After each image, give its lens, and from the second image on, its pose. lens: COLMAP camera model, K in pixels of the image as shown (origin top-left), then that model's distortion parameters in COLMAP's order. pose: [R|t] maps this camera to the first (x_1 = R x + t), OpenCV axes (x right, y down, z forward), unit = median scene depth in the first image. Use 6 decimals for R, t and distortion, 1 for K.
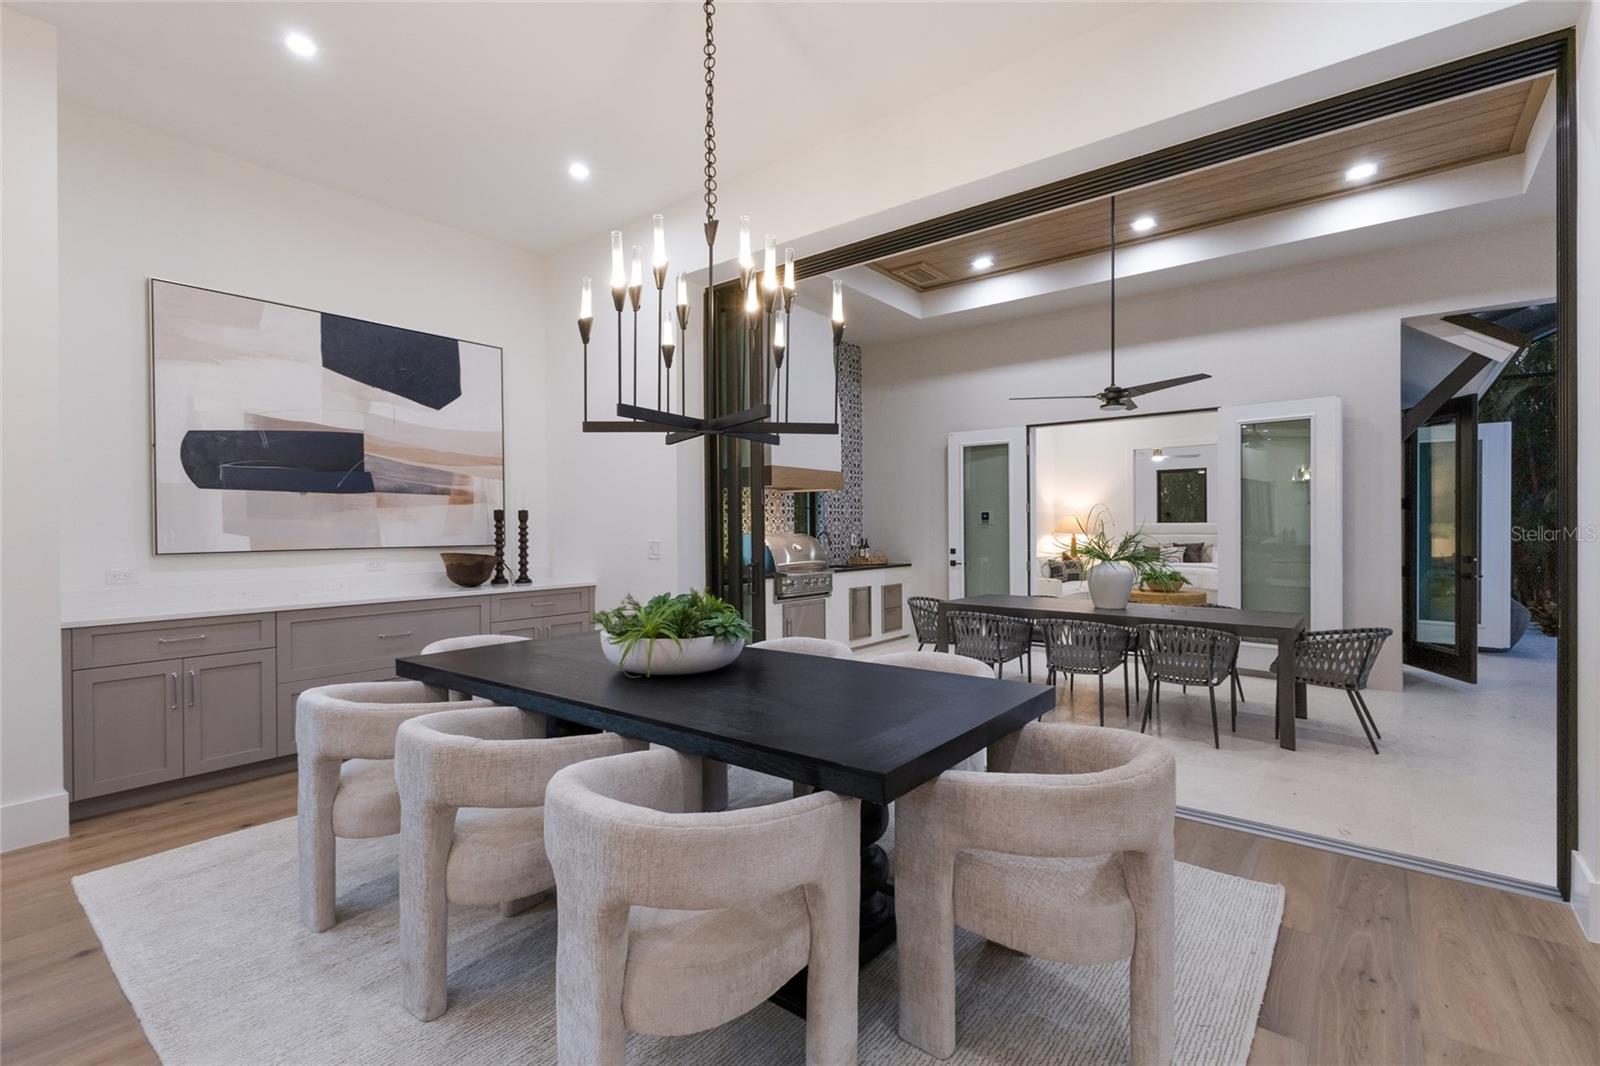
lens RADIAL K [[714.3, 0, 804.7], [0, 714.3, 530.0], [0, 0, 1]] dist [0.019324, -0.000486]
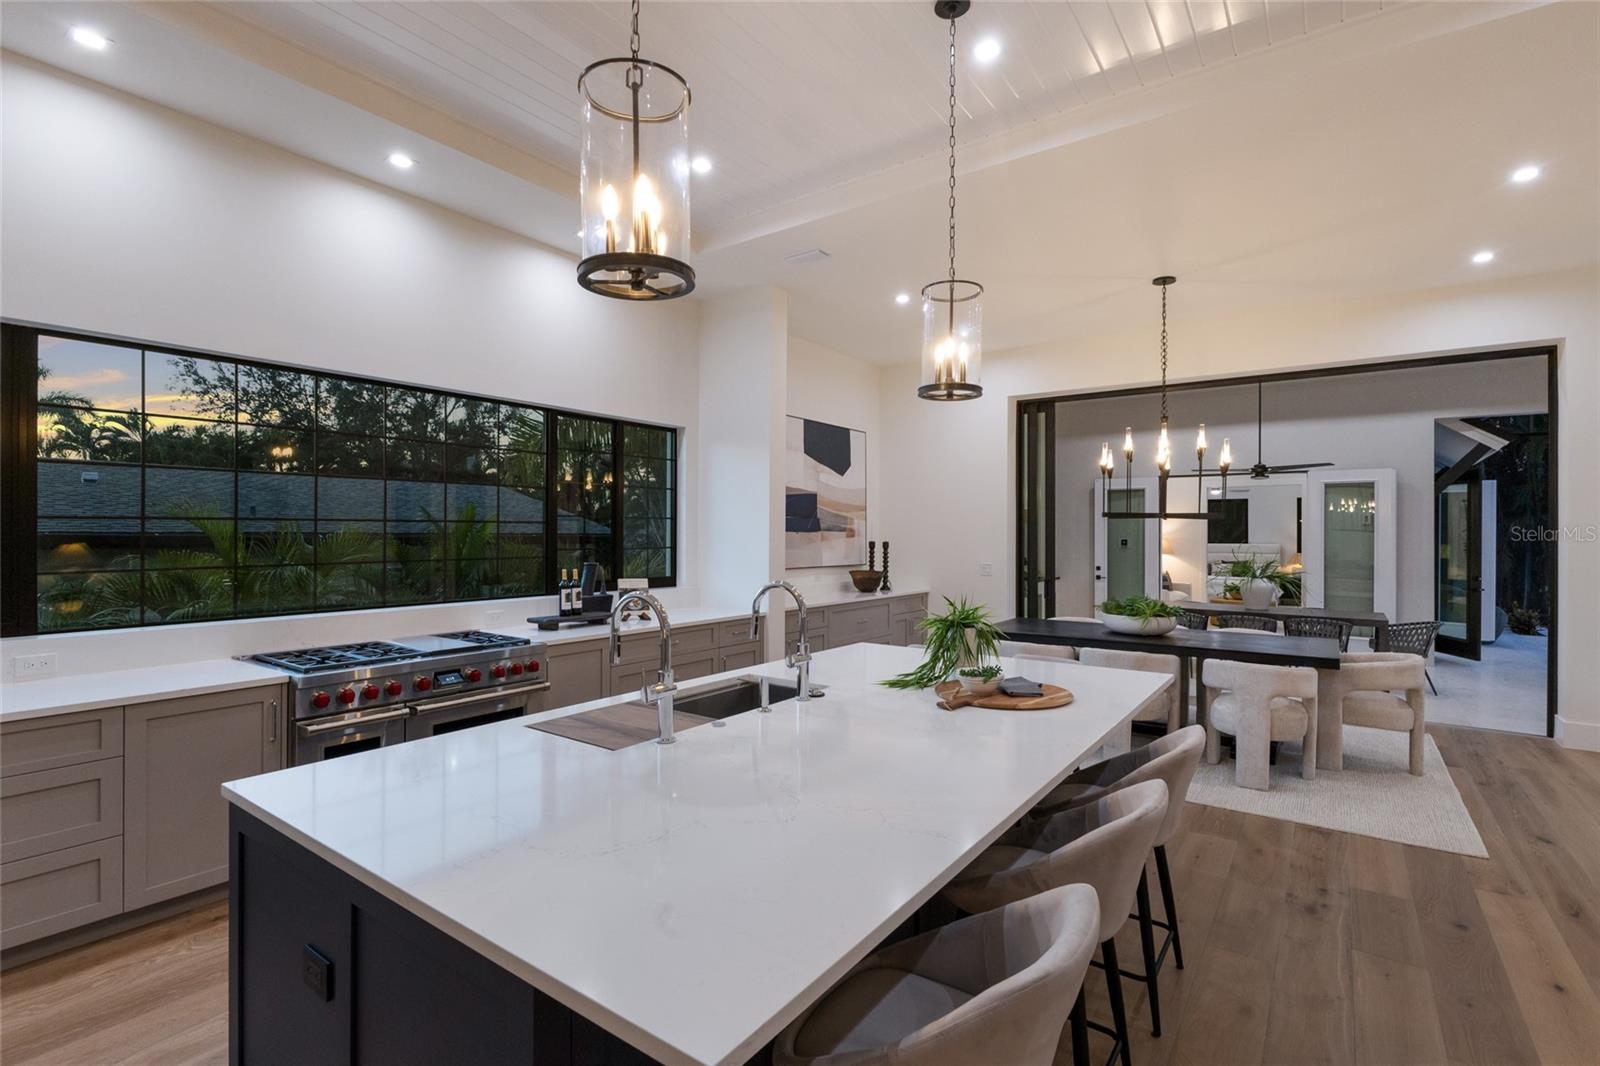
lens RADIAL K [[746.2, 0, 797.3], [0, 746.2, 532.3], [0, 0, 1]] dist [0.001161, 0.000470]
pose [[0.998808, 0.012168, 0.047267, -0.618055], [-0.011964, 0.999918, -0.004605, -0.035718], [-0.047320, 0.004034, 0.998872, -0.526482]]
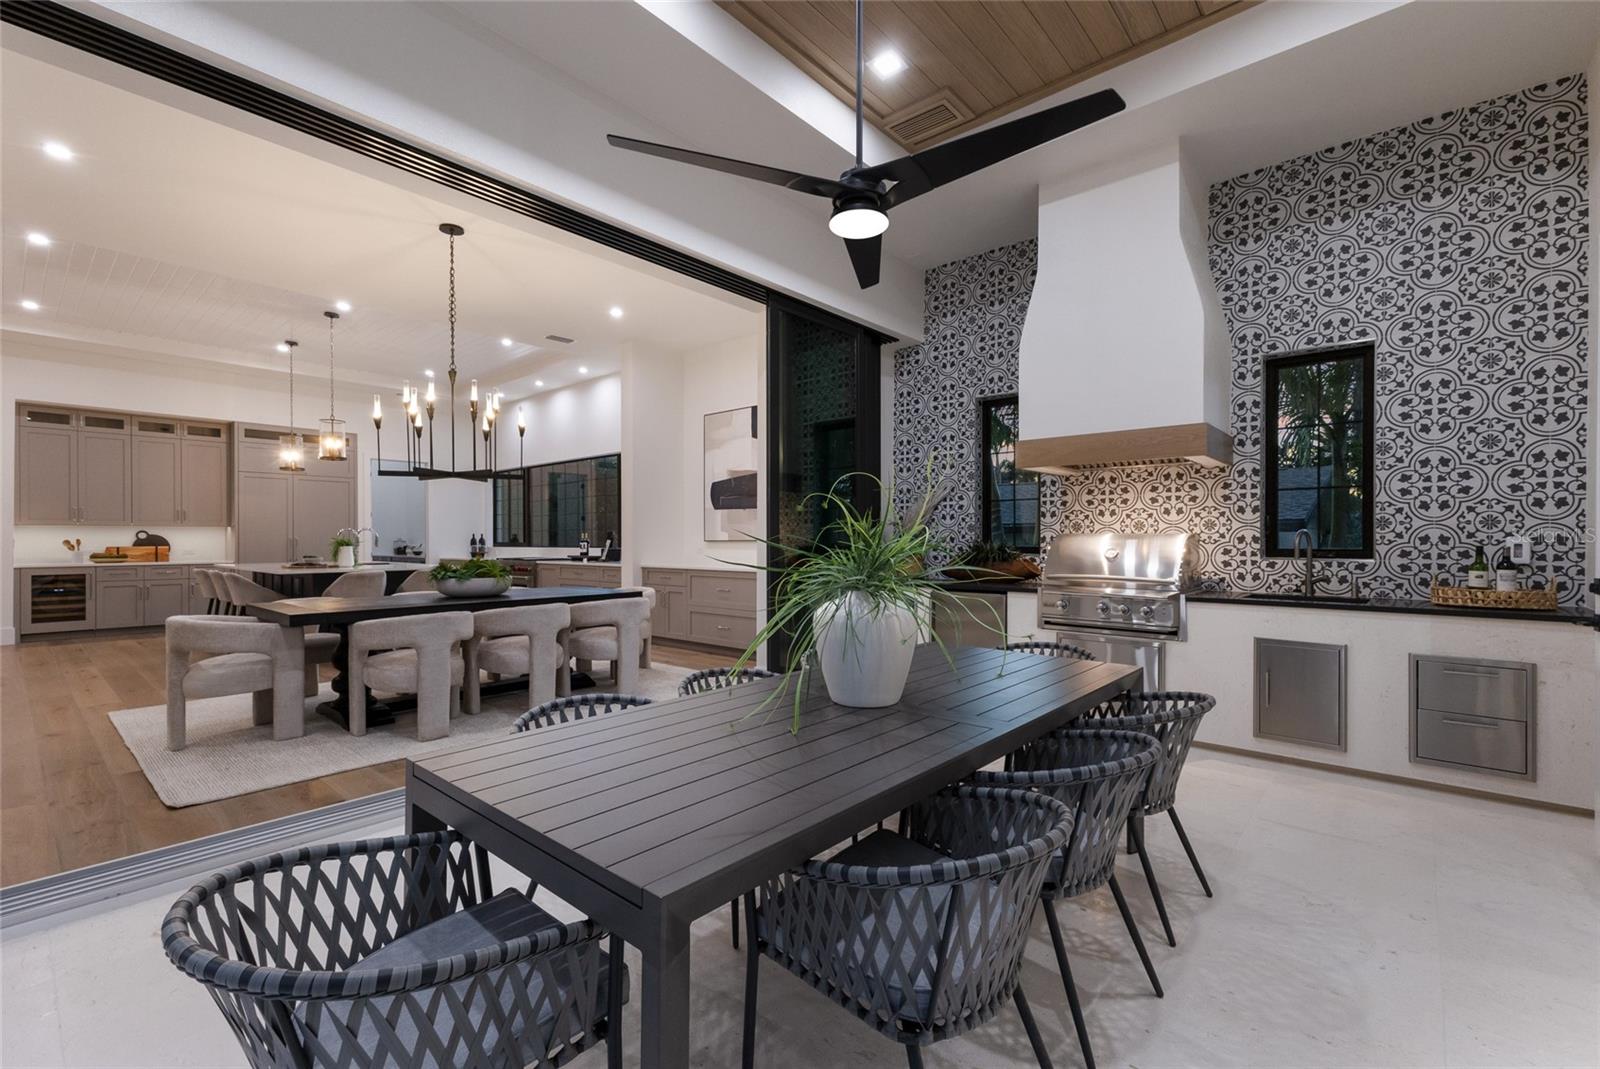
lens RADIAL K [[689.4, 0, 799.7], [0, 689.4, 534.9], [0, 0, 1]] dist [0.015694, 0.000528]
pose [[-0.054835, -0.000113, -0.998495, 0.828132], [-0.004028, 0.999992, 0.000108, 0.009849], [0.998487, 0.004028, -0.054835, 0.984219]]
